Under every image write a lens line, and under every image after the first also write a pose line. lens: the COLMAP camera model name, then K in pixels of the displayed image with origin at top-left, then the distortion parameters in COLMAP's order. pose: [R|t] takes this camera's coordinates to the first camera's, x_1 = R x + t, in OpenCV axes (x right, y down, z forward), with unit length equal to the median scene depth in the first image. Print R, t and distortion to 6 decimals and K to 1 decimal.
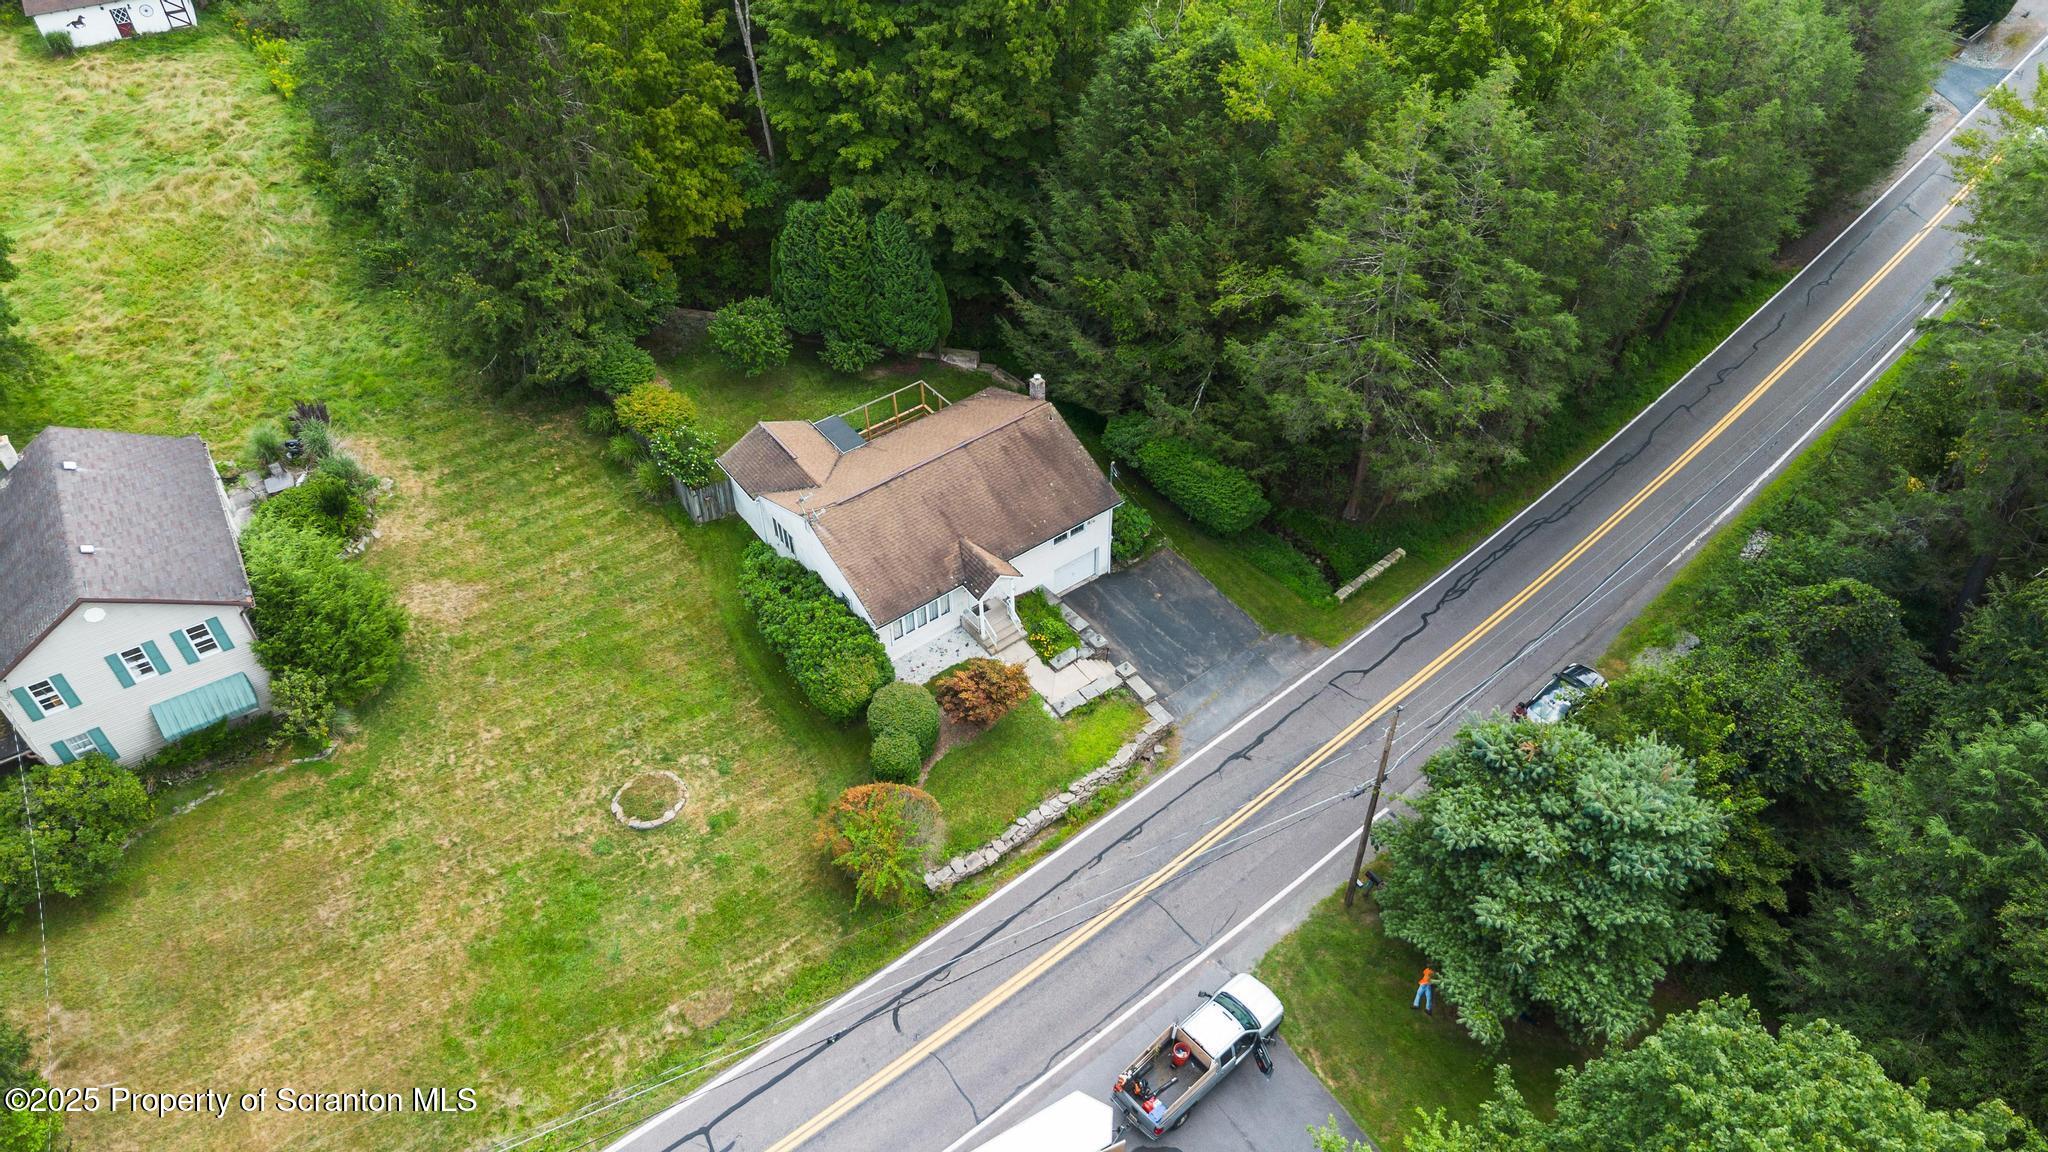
lens RADIAL K [[1444.6, 0, 1018.4], [0, 1444.6, 578.6], [0, 0, 1]] dist [0.034561, -0.031066]
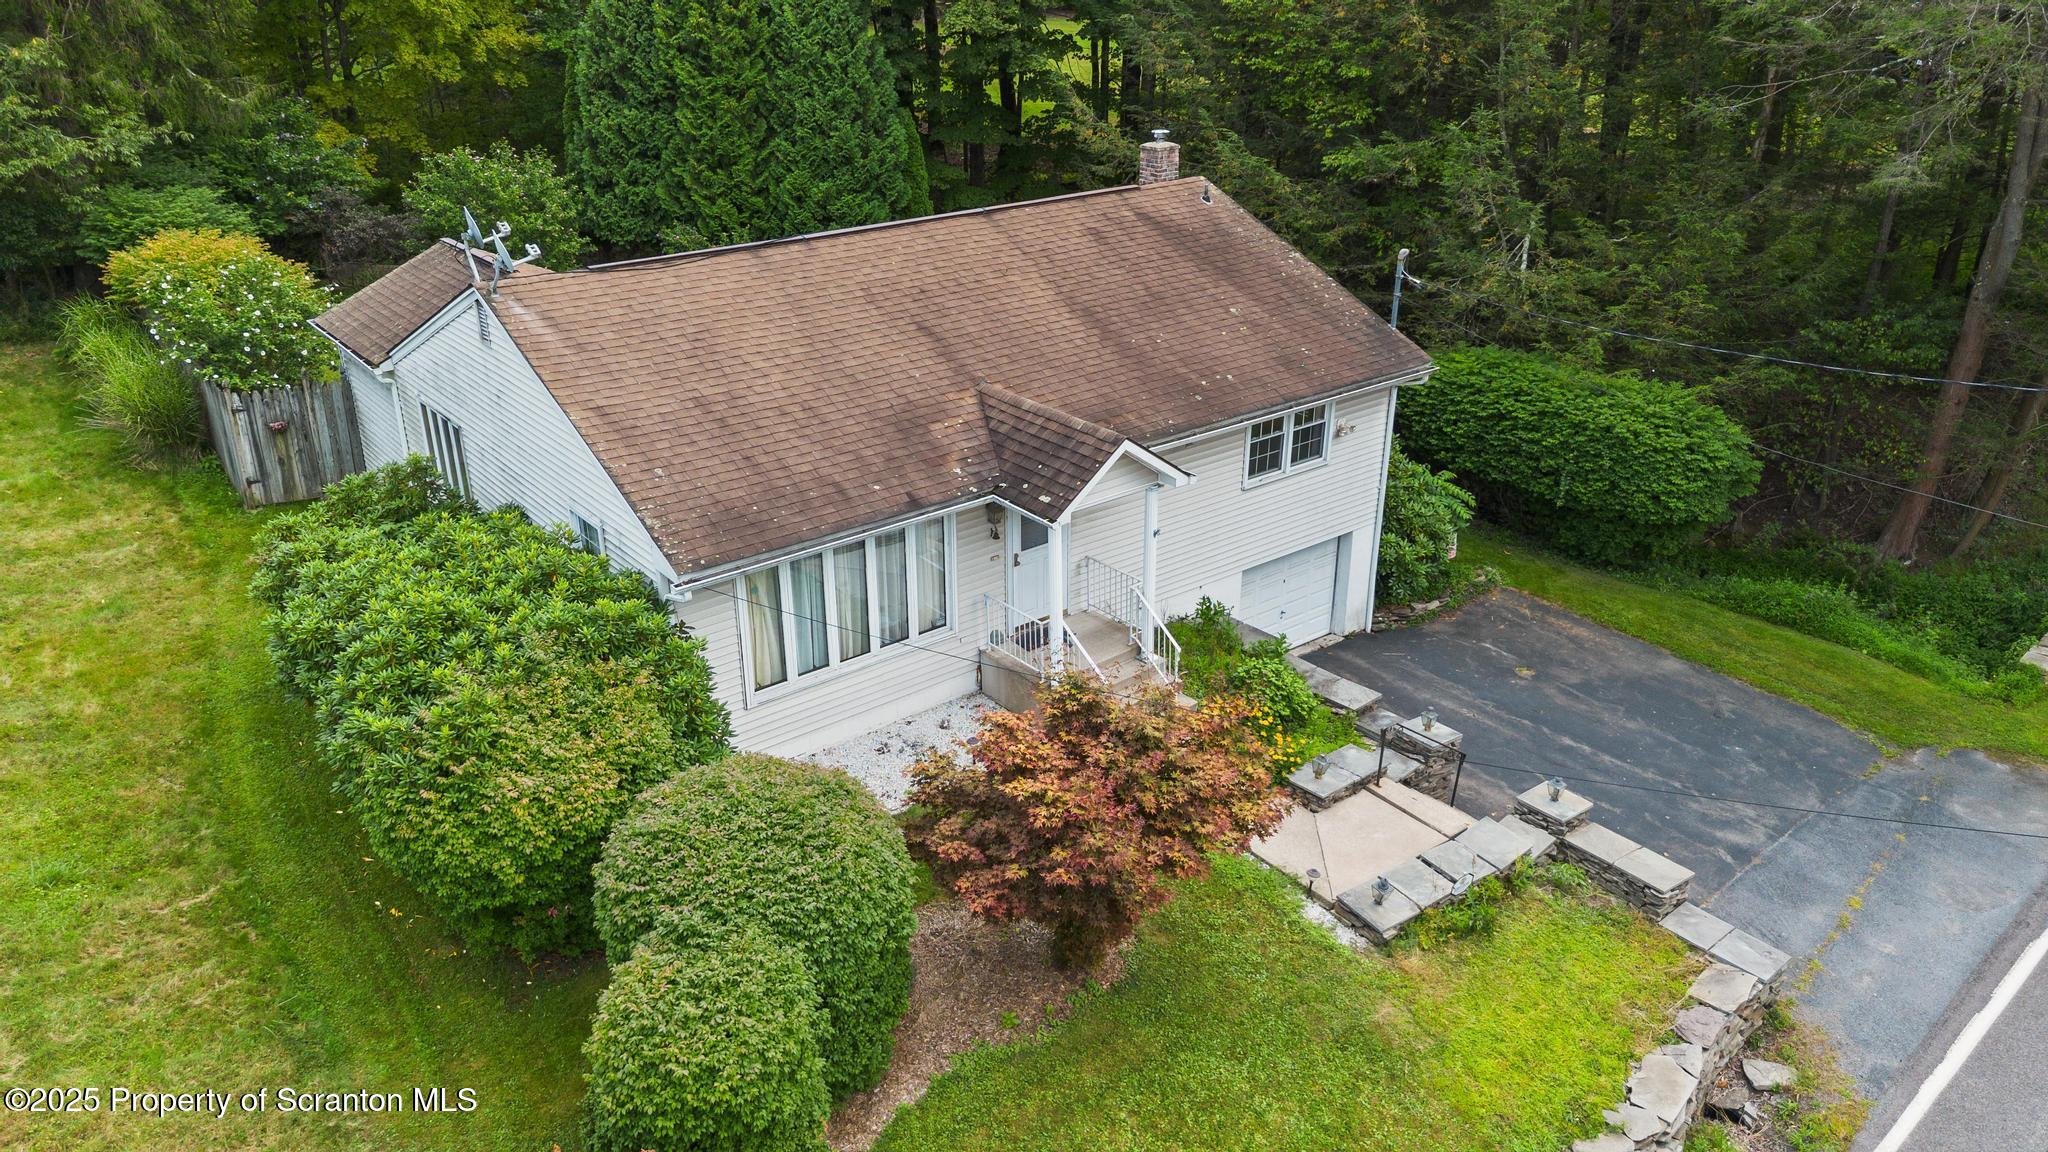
lens RADIAL K [[1444.6, 0, 1018.5], [0, 1444.6, 571.8], [0, 0, 1]] dist [0.034561, -0.031066]
pose [[0.999466, -0.006451, 0.032040, -0.043489], [0.017297, 0.936196, -0.351053, 0.123672], [-0.027731, 0.351420, 0.935807, 0.733860]]
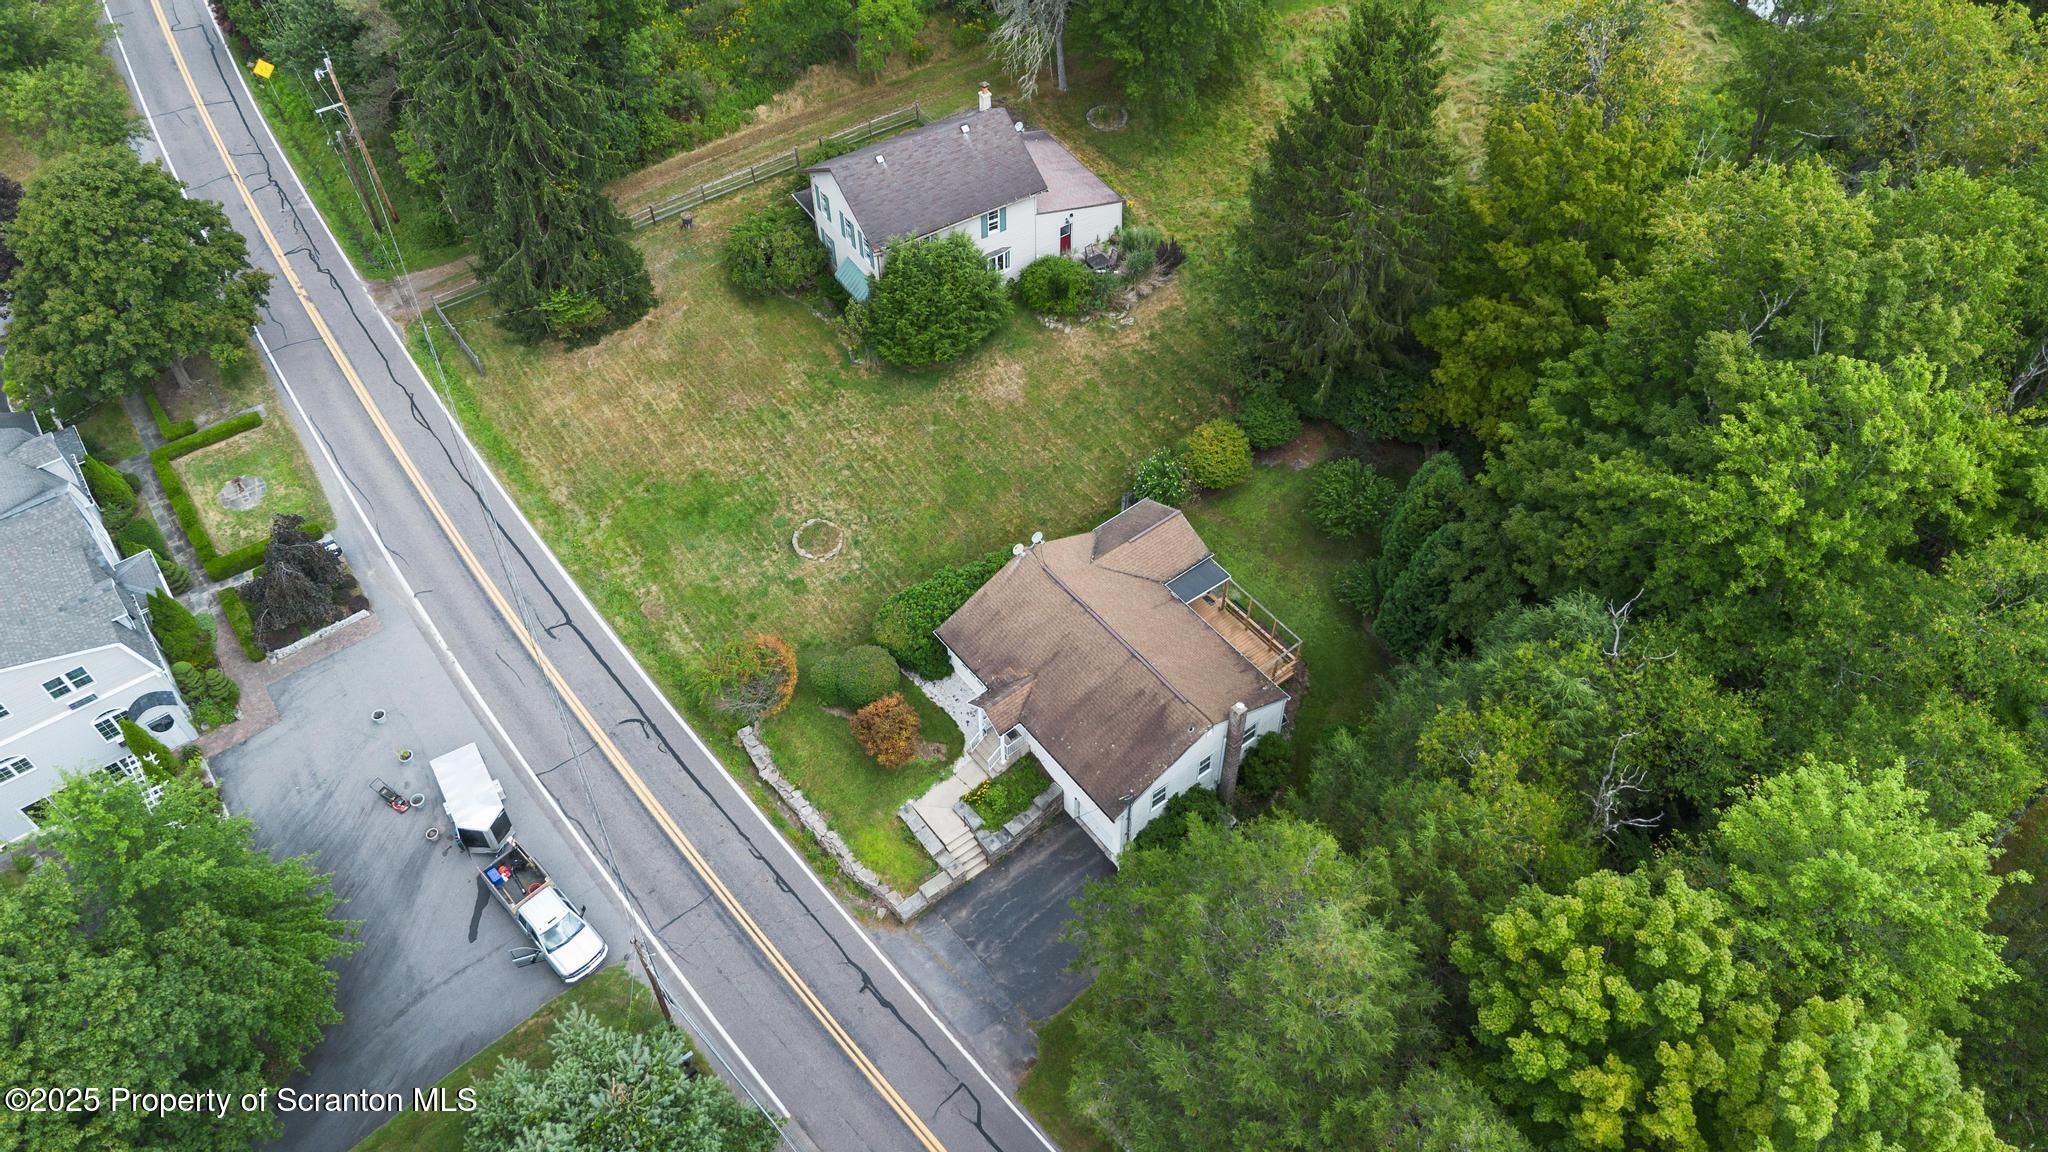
lens RADIAL K [[1444.6, 0, 1027.2], [0, 1444.6, 571.1], [0, 0, 1]] dist [0.034561, -0.031066]
pose [[0.020267, 0.757290, -0.652764, 0.596757], [-0.692693, 0.481438, 0.537023, -0.635498], [0.720948, 0.441282, 0.534327, 0.413315]]
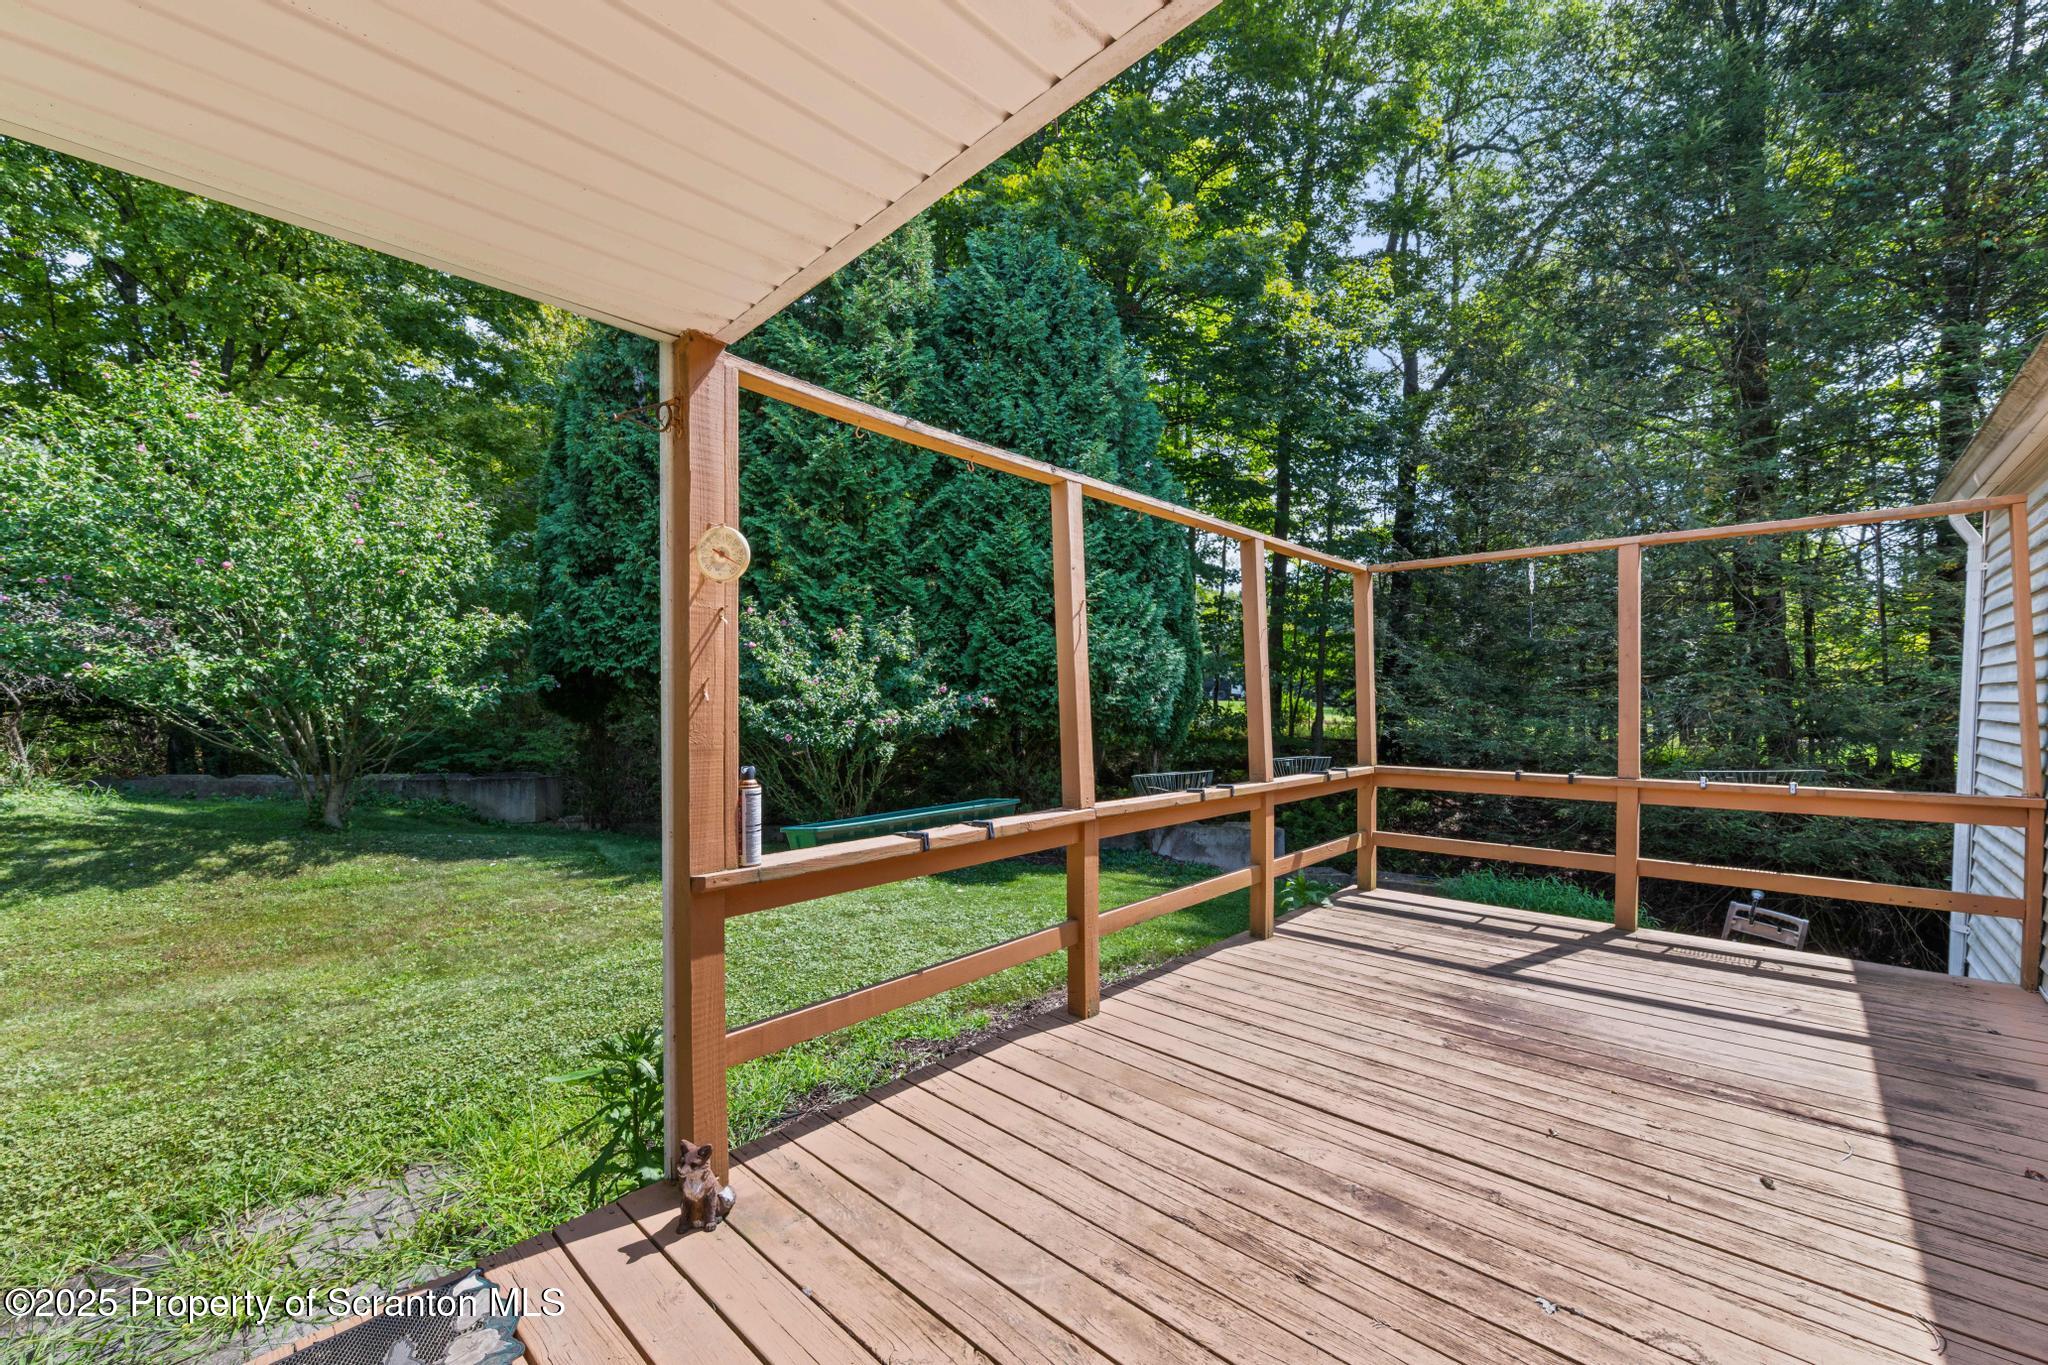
lens RADIAL K [[803.9, 0, 1030.5], [0, 803.9, 694.6], [0, 0, 1]] dist [0.001994, -0.000564]
pose [[0.981514, 0.010016, 0.191129, -0.135675], [0.127514, 0.710492, -0.692056, -0.089352], [-0.142727, 0.703634, 0.696081, 1.124731]]
